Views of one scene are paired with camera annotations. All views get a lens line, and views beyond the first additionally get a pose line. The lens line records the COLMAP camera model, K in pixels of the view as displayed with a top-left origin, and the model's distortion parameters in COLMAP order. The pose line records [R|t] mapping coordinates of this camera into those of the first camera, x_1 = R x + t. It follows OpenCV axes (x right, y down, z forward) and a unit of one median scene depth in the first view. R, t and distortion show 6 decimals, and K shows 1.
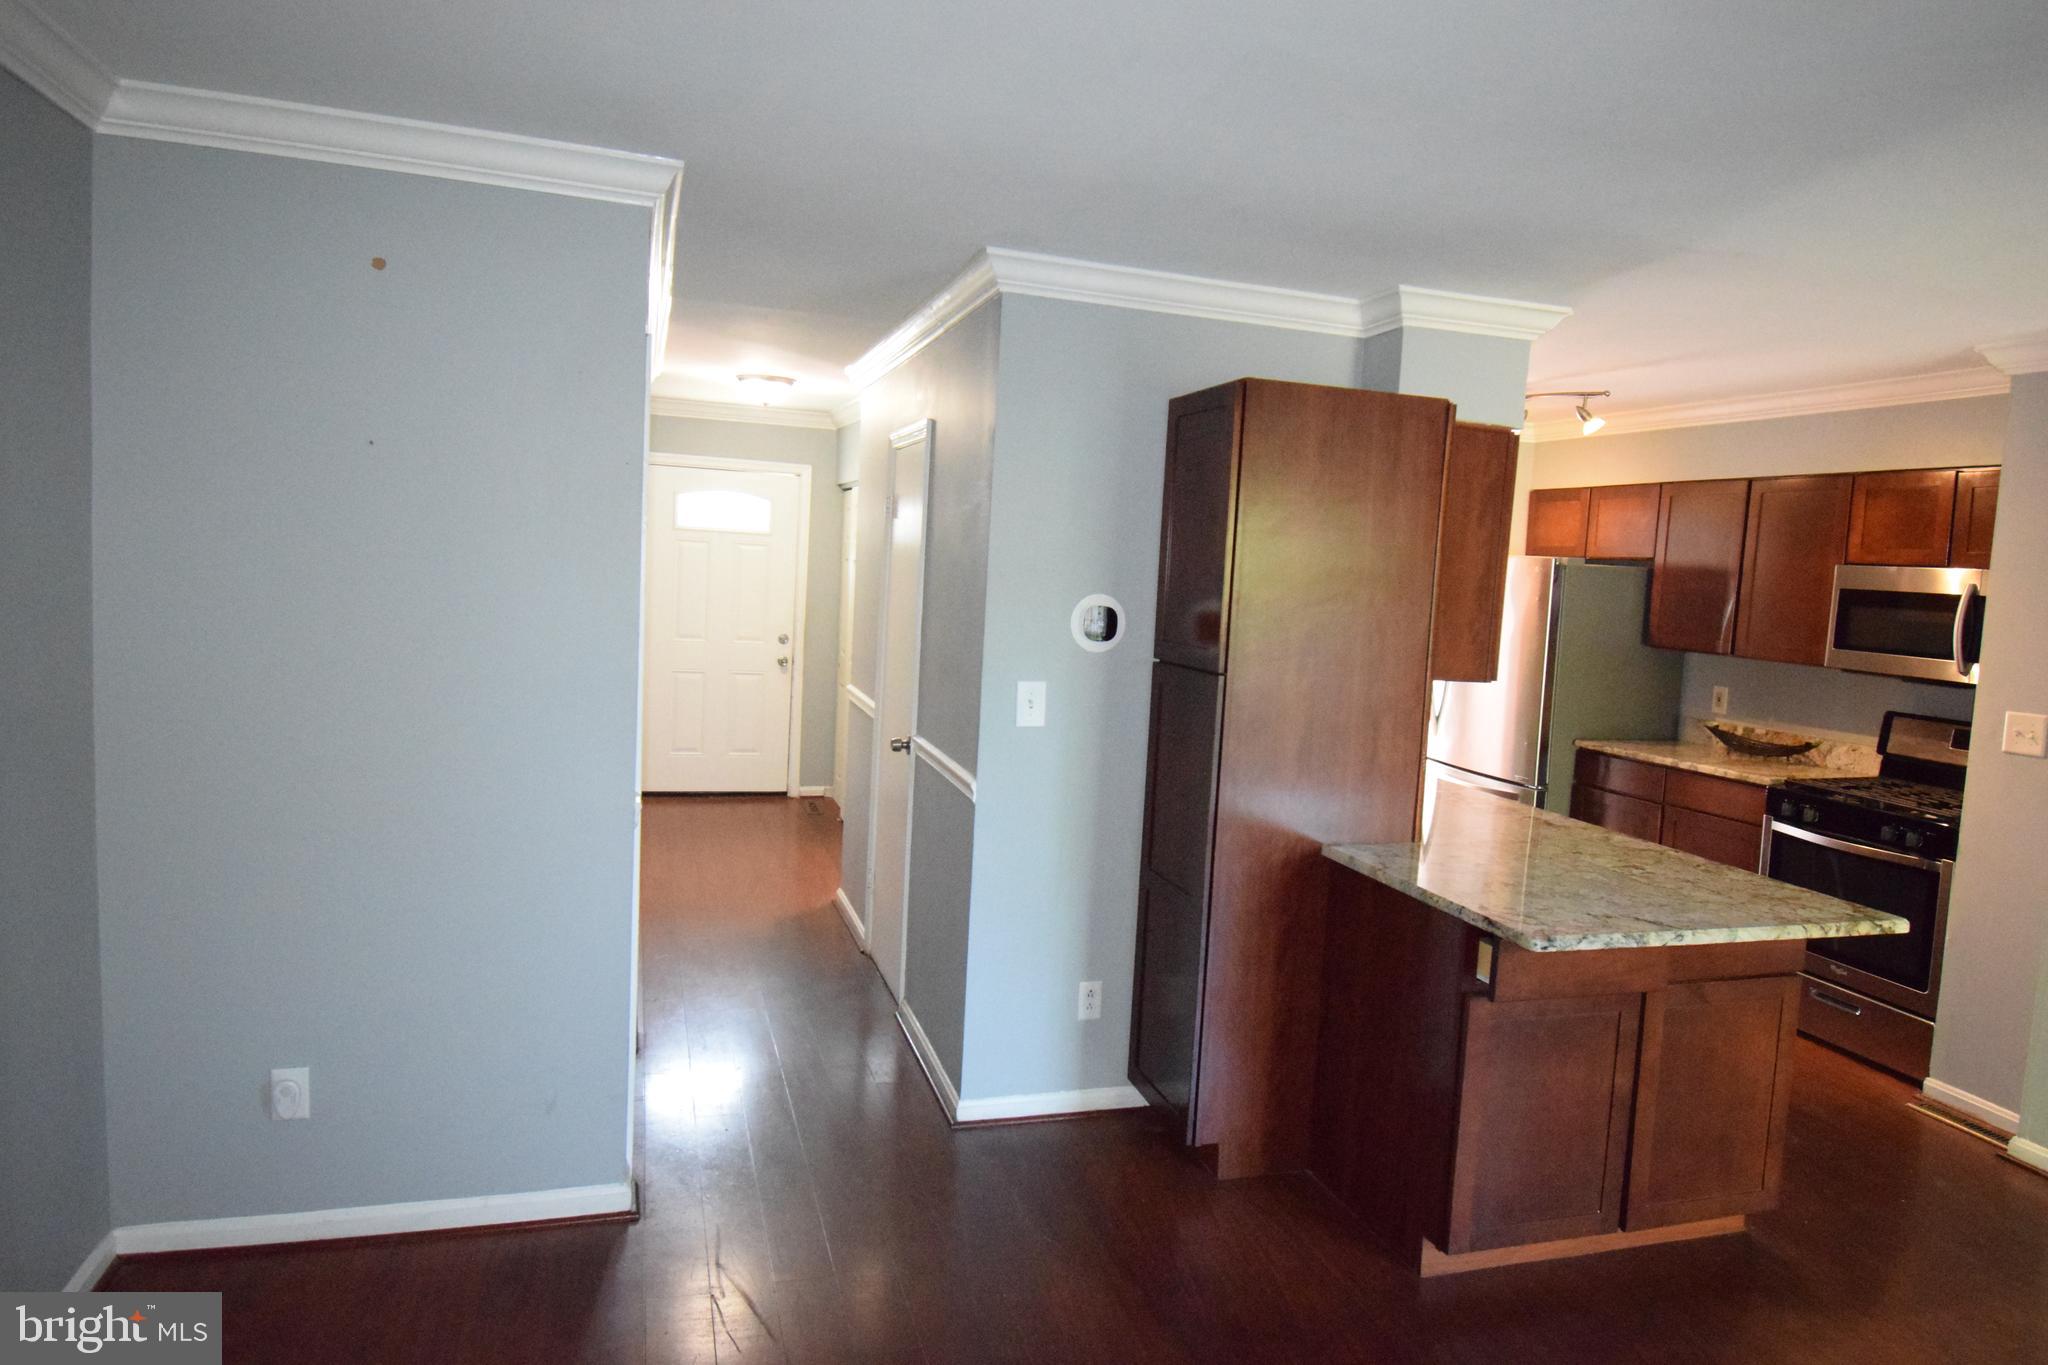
lens RADIAL K [[1264.2, 0, 1047.8], [0, 1264.2, 675.7], [0, 0, 1]] dist [0.009128, -0.024191]
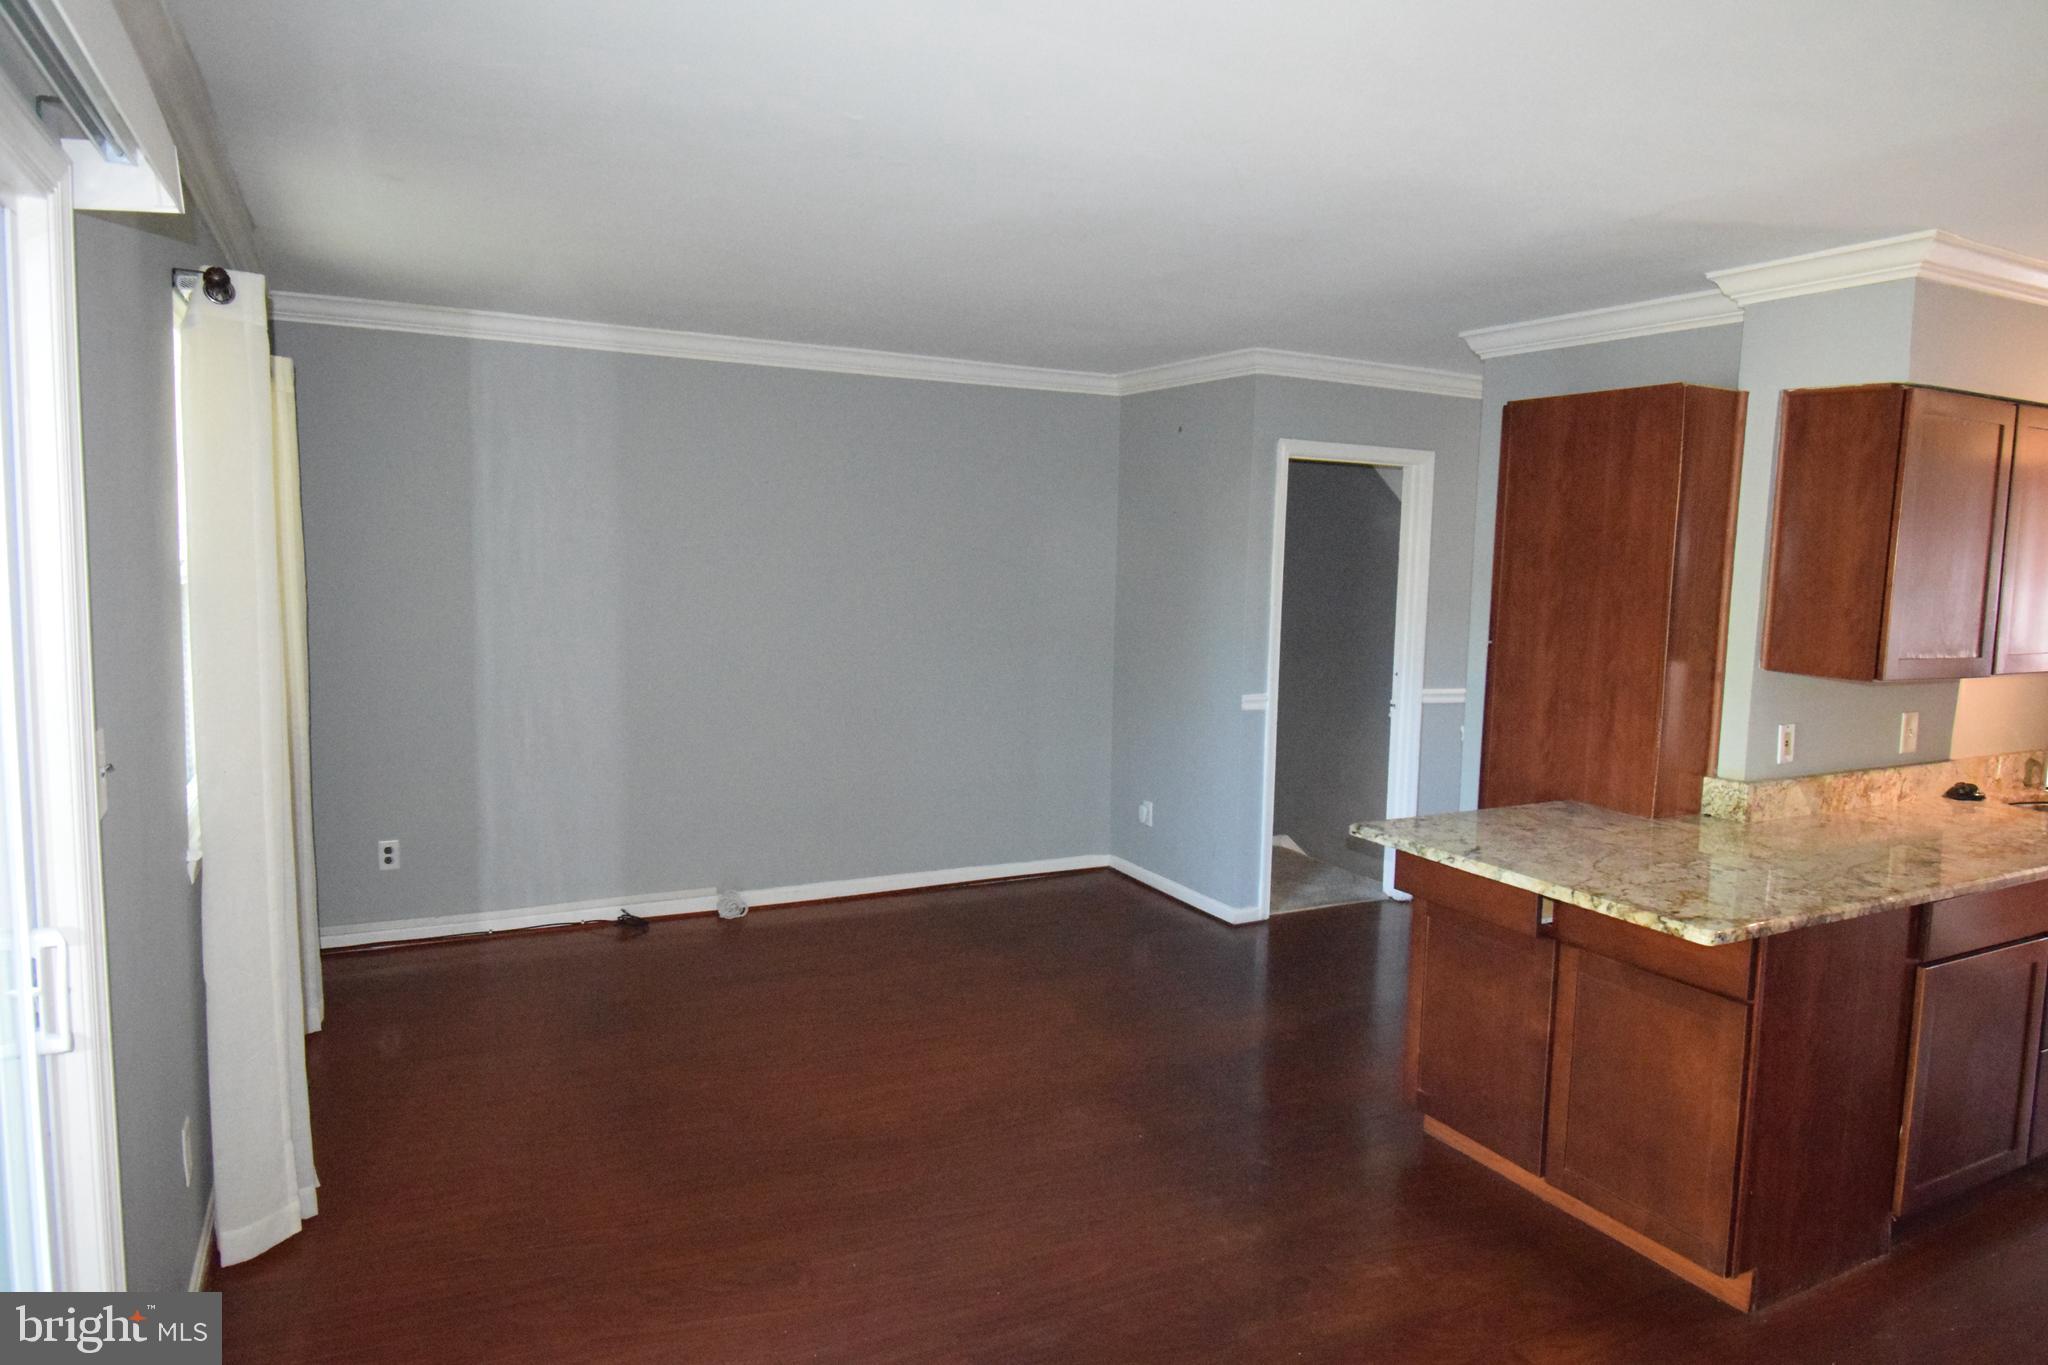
lens RADIAL K [[1264.2, 0, 1047.8], [0, 1264.2, 675.7], [0, 0, 1]] dist [0.009128, -0.024191]
pose [[0.178884, 0.050062, -0.982596, 1.106866], [-0.101595, 0.994306, 0.032163, 0.030937], [0.978611, 0.094073, 0.182951, 0.301772]]
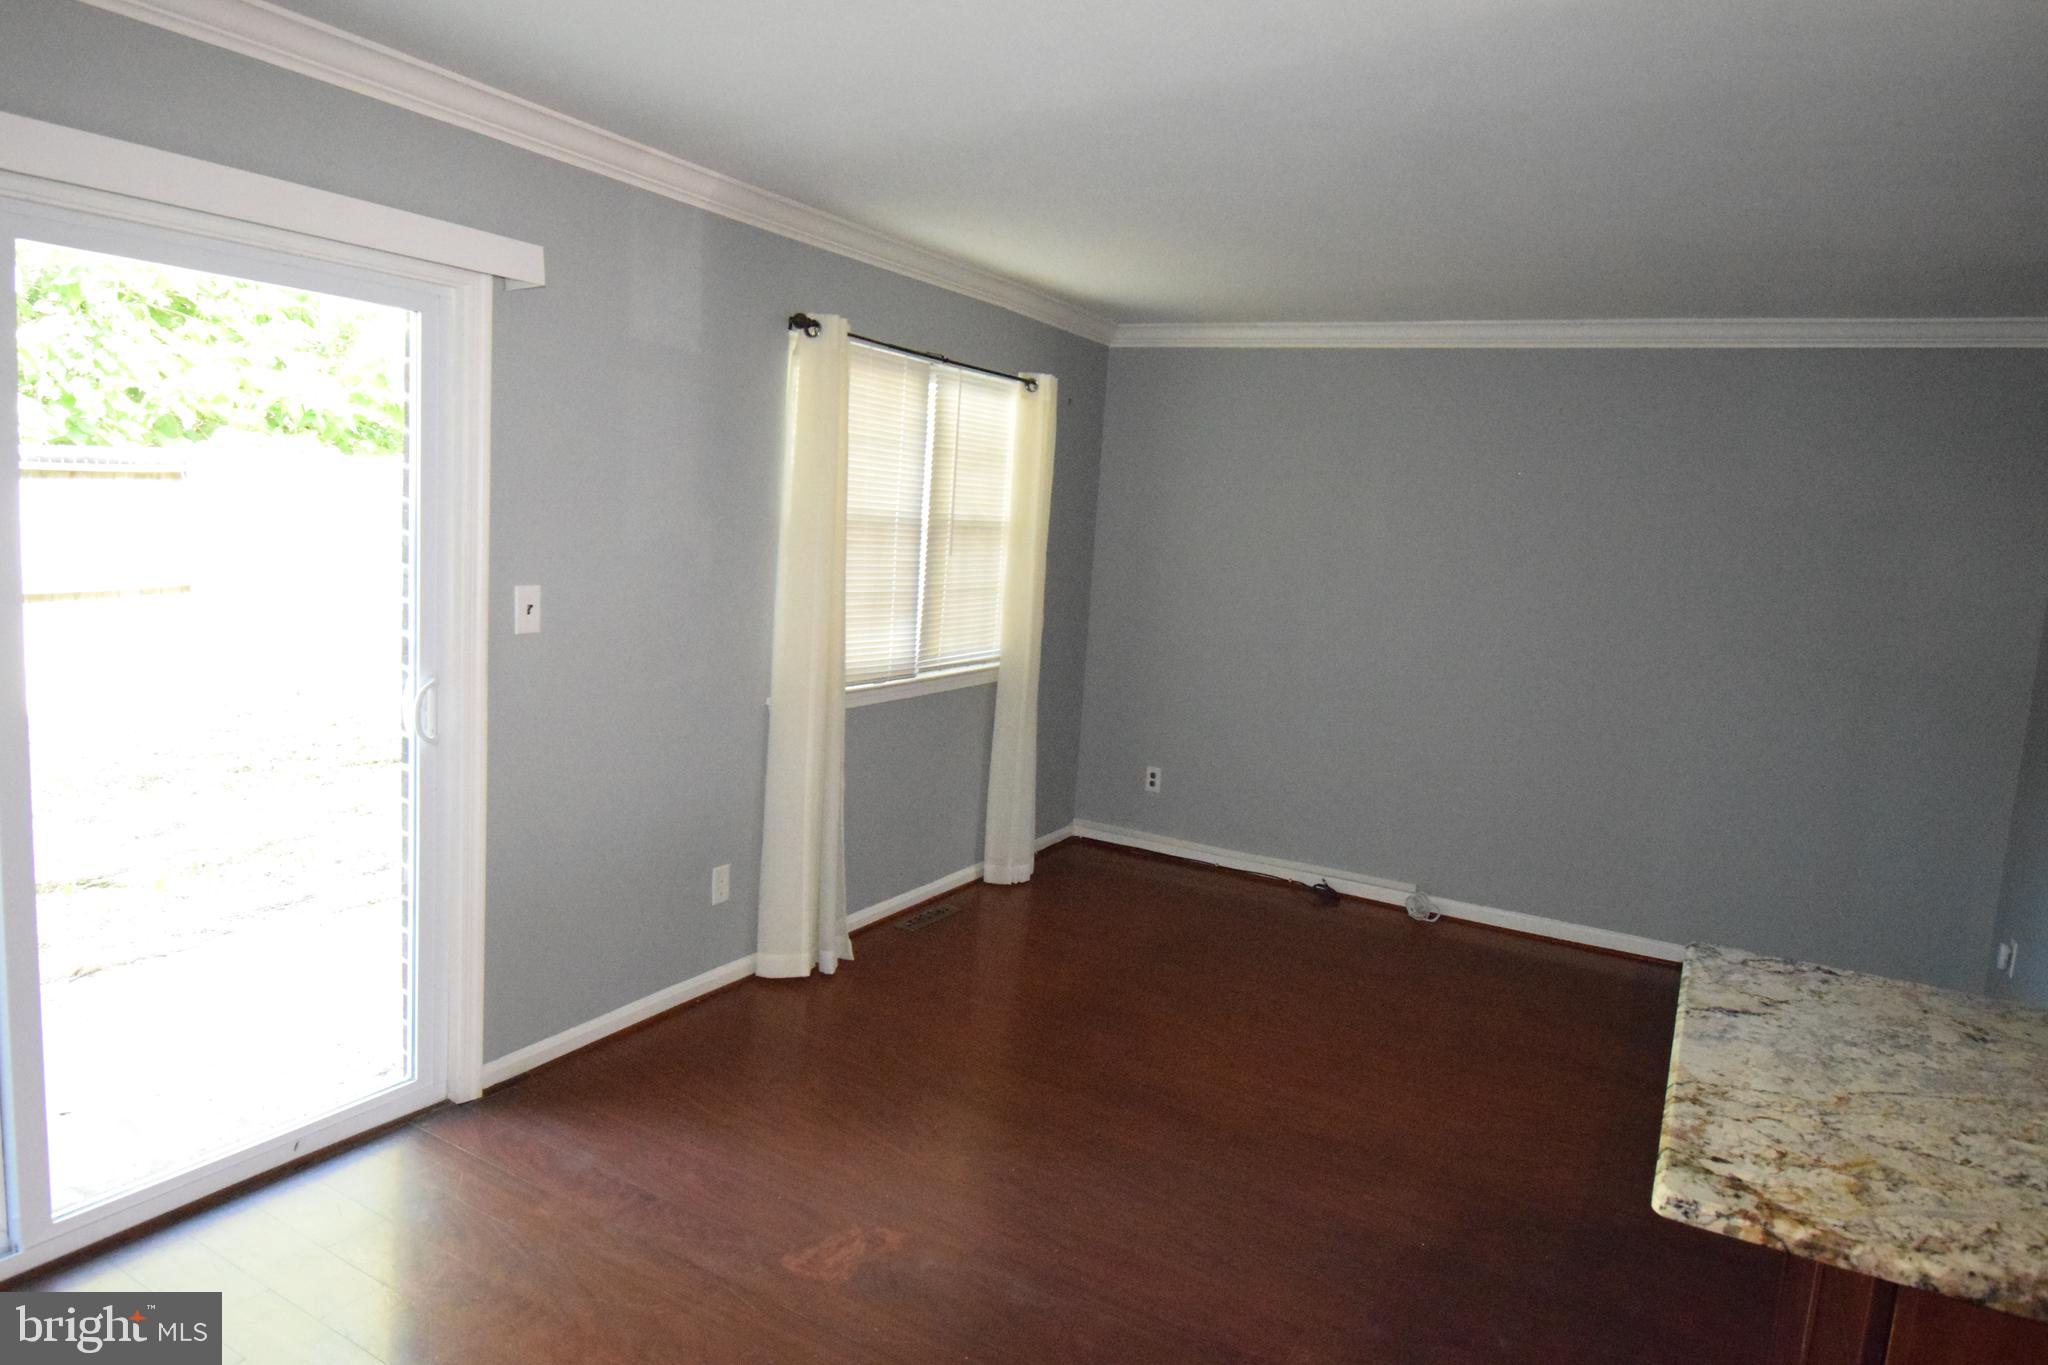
lens RADIAL K [[1264.2, 0, 1047.8], [0, 1264.2, 675.7], [0, 0, 1]] dist [0.009128, -0.024191]
pose [[-0.715410, -0.008708, -0.698651, 0.921106], [-0.165050, 0.973730, 0.156872, -0.028128], [0.678931, 0.227540, -0.698053, 0.877320]]
